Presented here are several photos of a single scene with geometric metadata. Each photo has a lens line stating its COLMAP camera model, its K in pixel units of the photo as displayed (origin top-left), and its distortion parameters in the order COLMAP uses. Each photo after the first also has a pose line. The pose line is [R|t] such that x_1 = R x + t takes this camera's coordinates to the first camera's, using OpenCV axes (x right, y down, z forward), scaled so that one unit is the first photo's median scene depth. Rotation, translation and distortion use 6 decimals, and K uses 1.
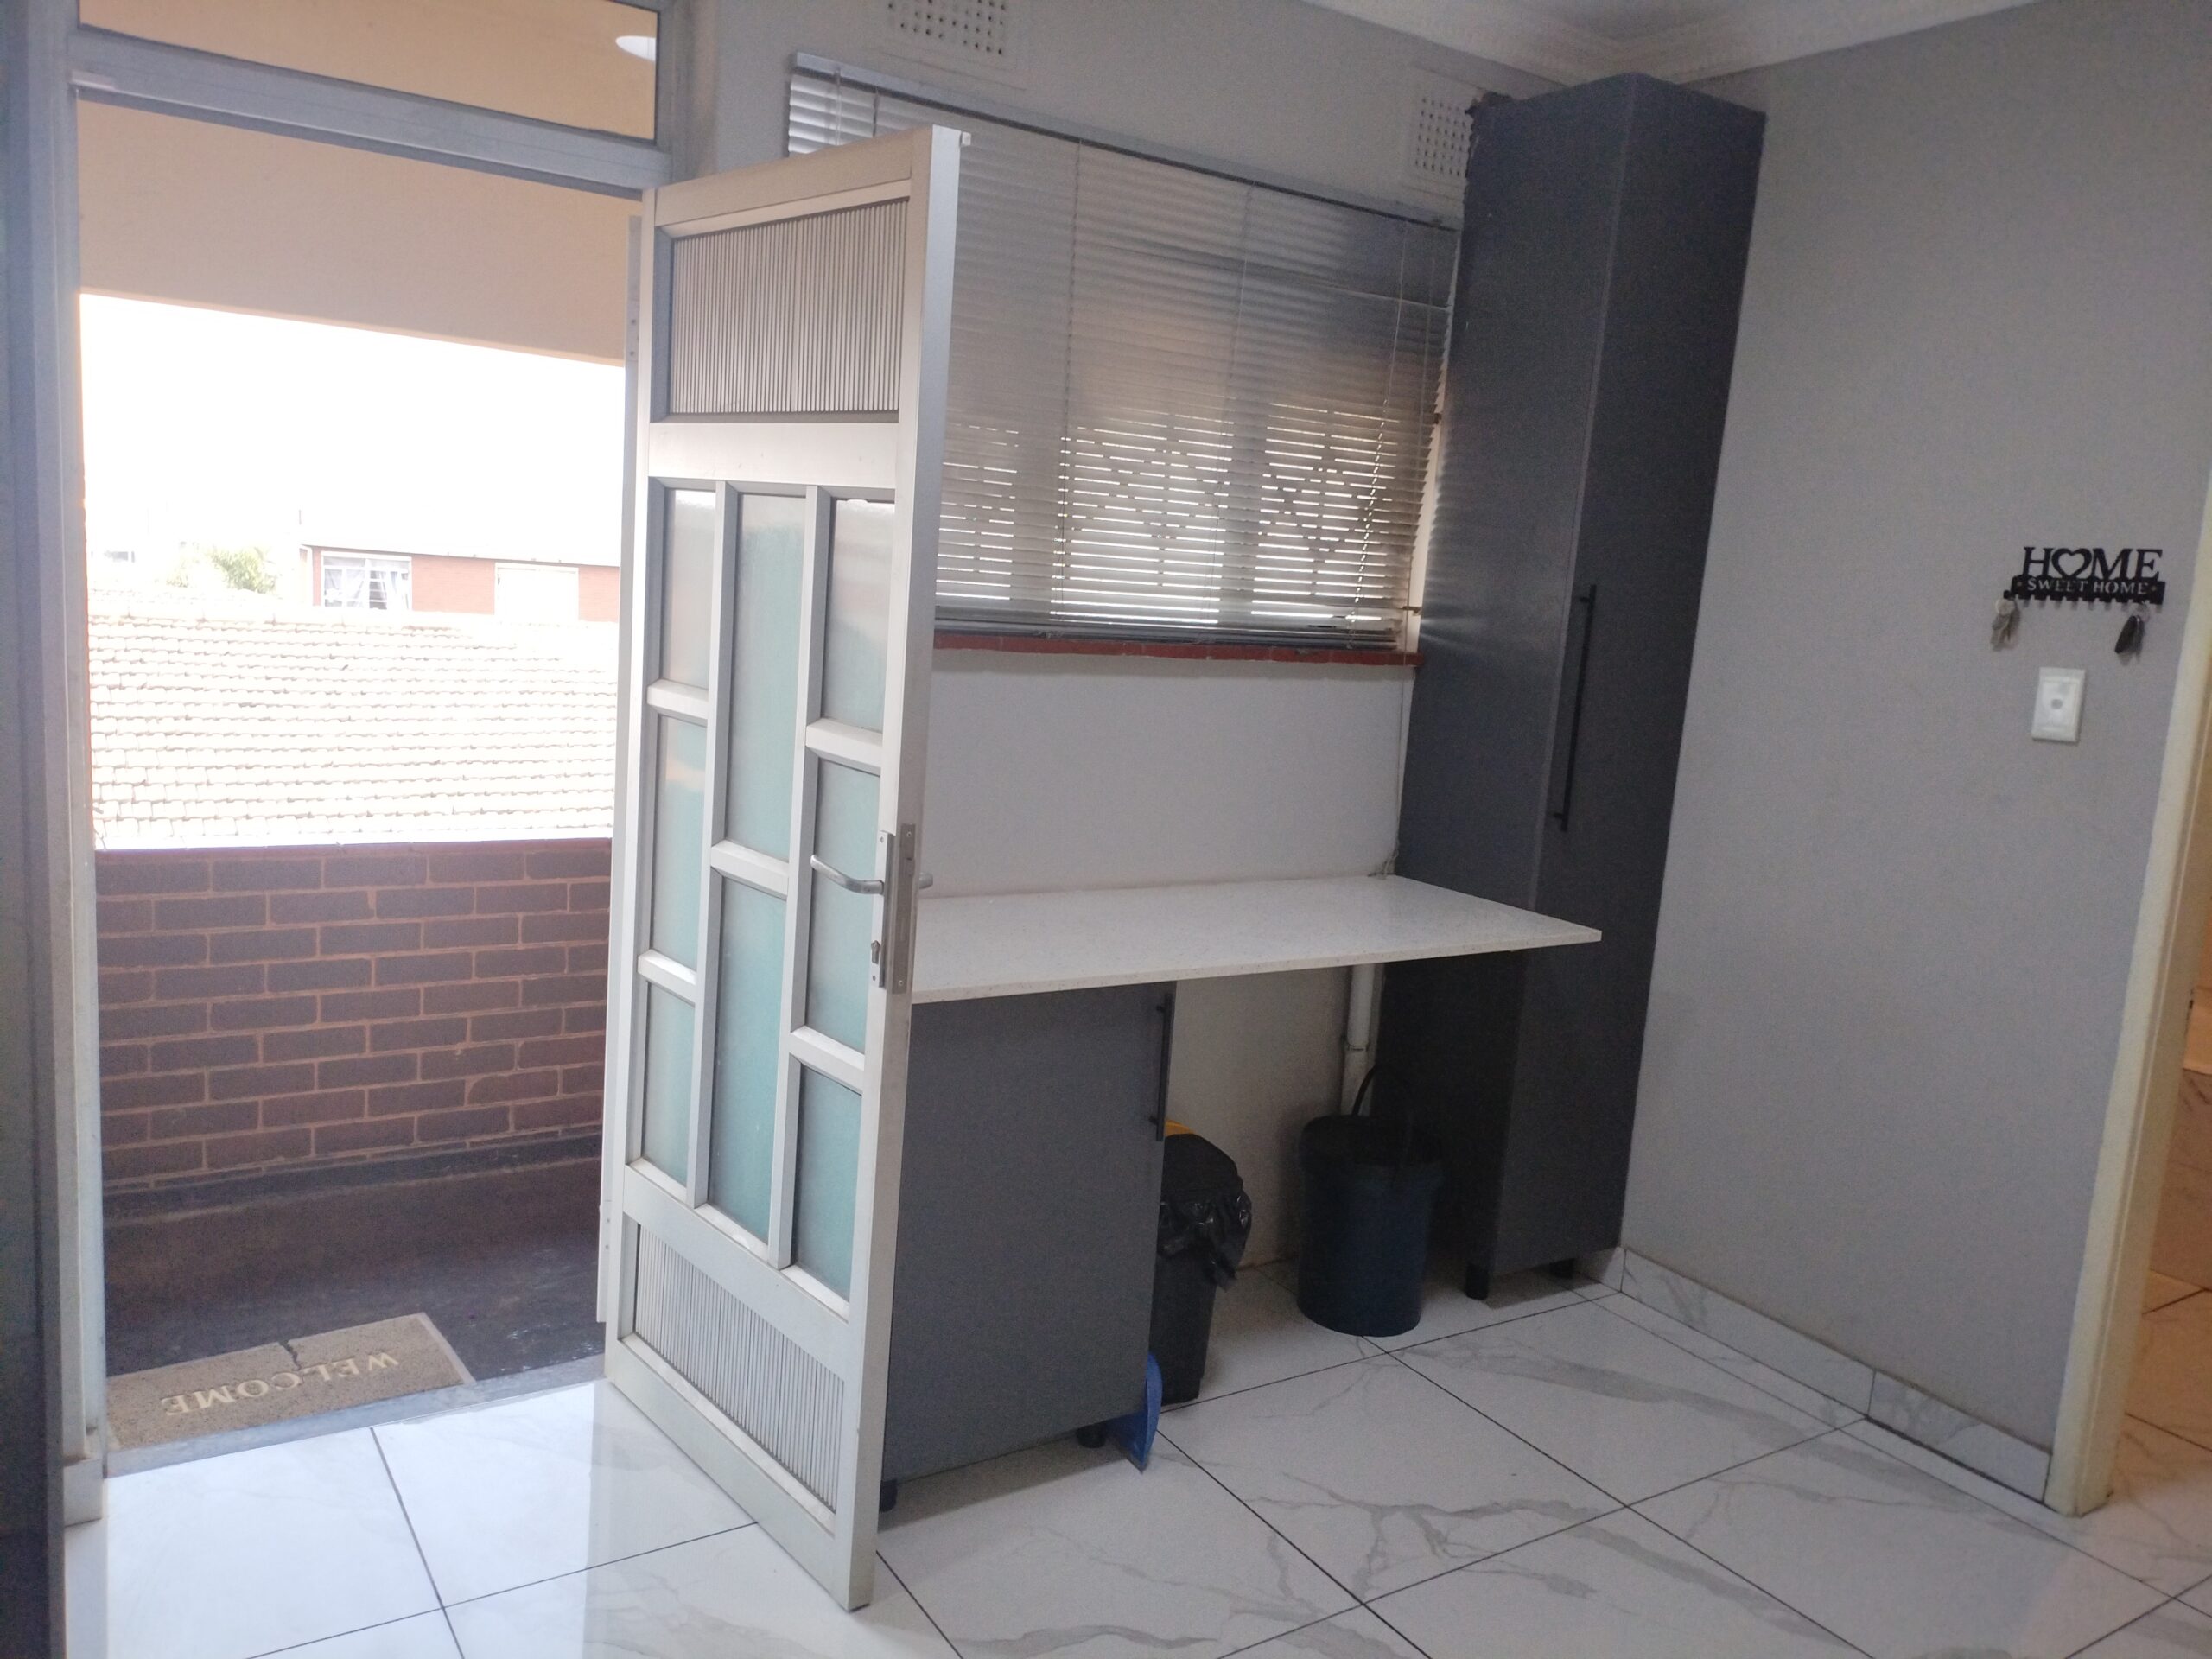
lens RADIAL K [[1665.7, 0, 1105.5], [0, 1665.7, 840.0], [0, 0, 1]] dist [0.080905, -0.096146]
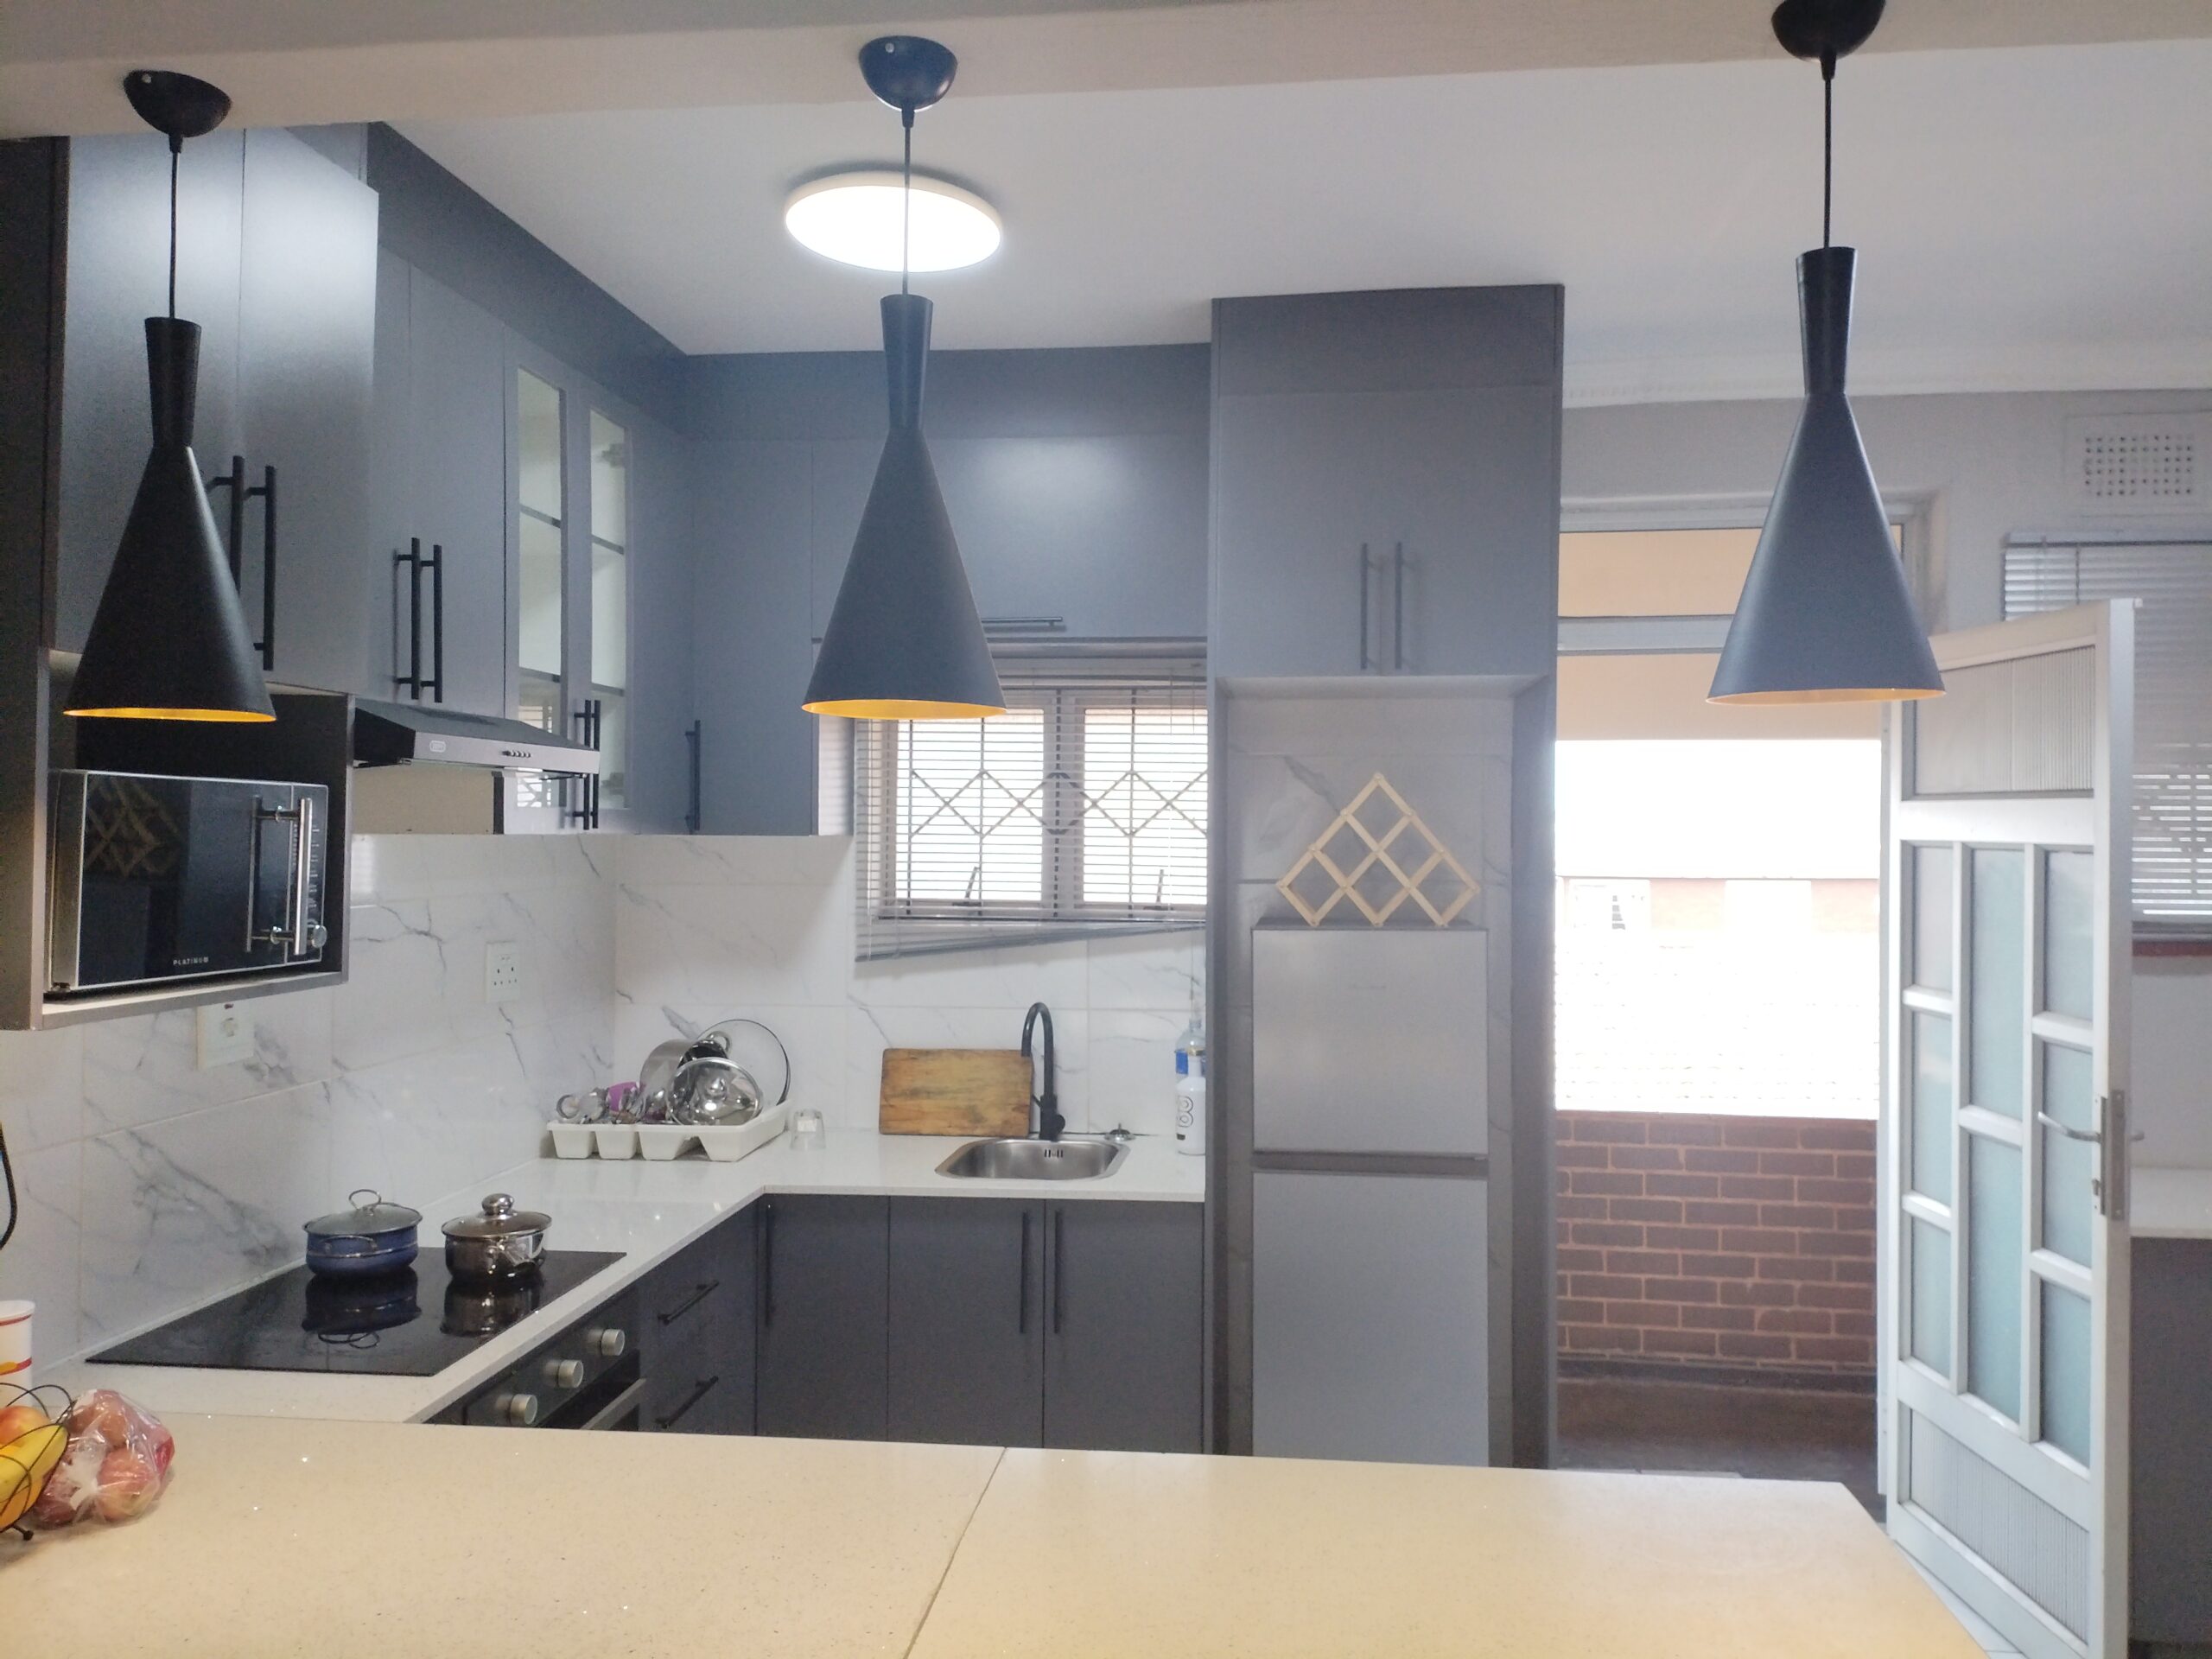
lens RADIAL K [[1665.7, 0, 1105.5], [0, 1665.7, 840.0], [0, 0, 1]] dist [0.080905, -0.096146]
pose [[0.765531, -0.069454, -0.639640, 0.099628], [-0.049186, 0.984930, -0.165813, 0.040701], [0.641517, 0.158397, 0.750578, -0.398510]]
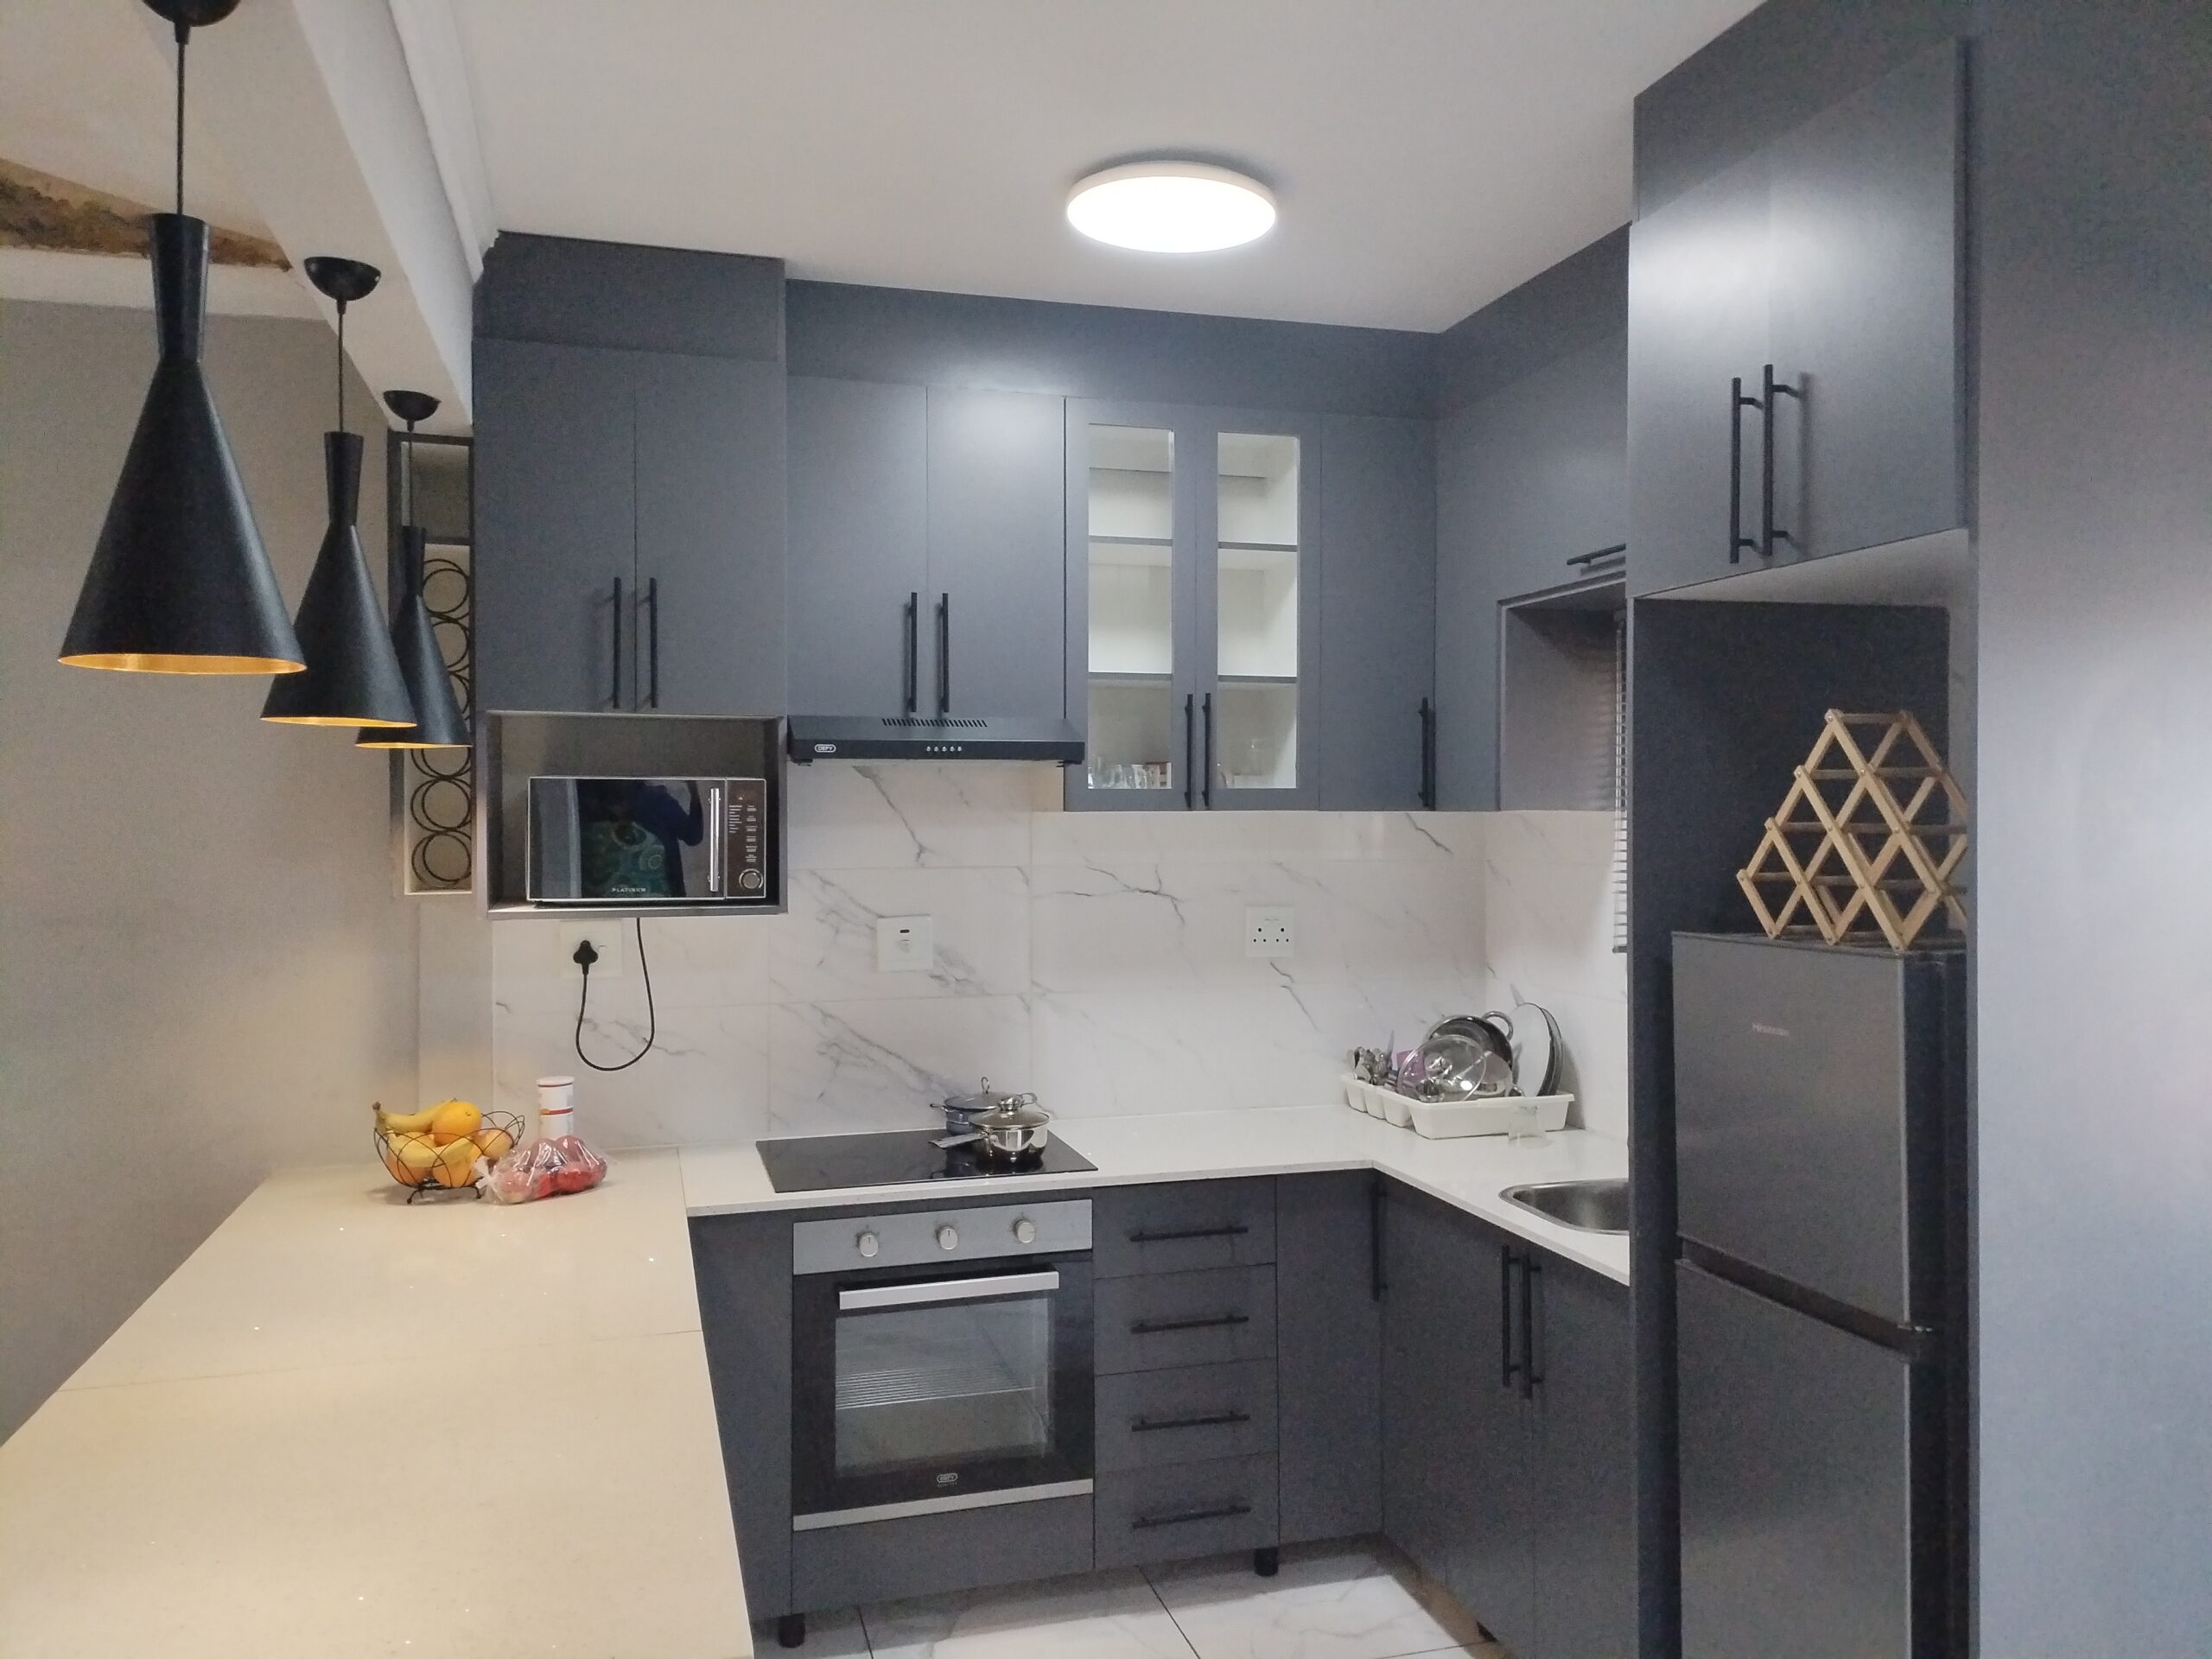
lens RADIAL K [[1665.7, 0, 1105.5], [0, 1665.7, 840.0], [0, 0, 1]] dist [0.080905, -0.096146]
pose [[-0.292737, -0.055520, -0.954580, 0.324034], [-0.172347, 0.985026, -0.004438, -0.078148], [0.940533, 0.163220, -0.297923, 0.435085]]
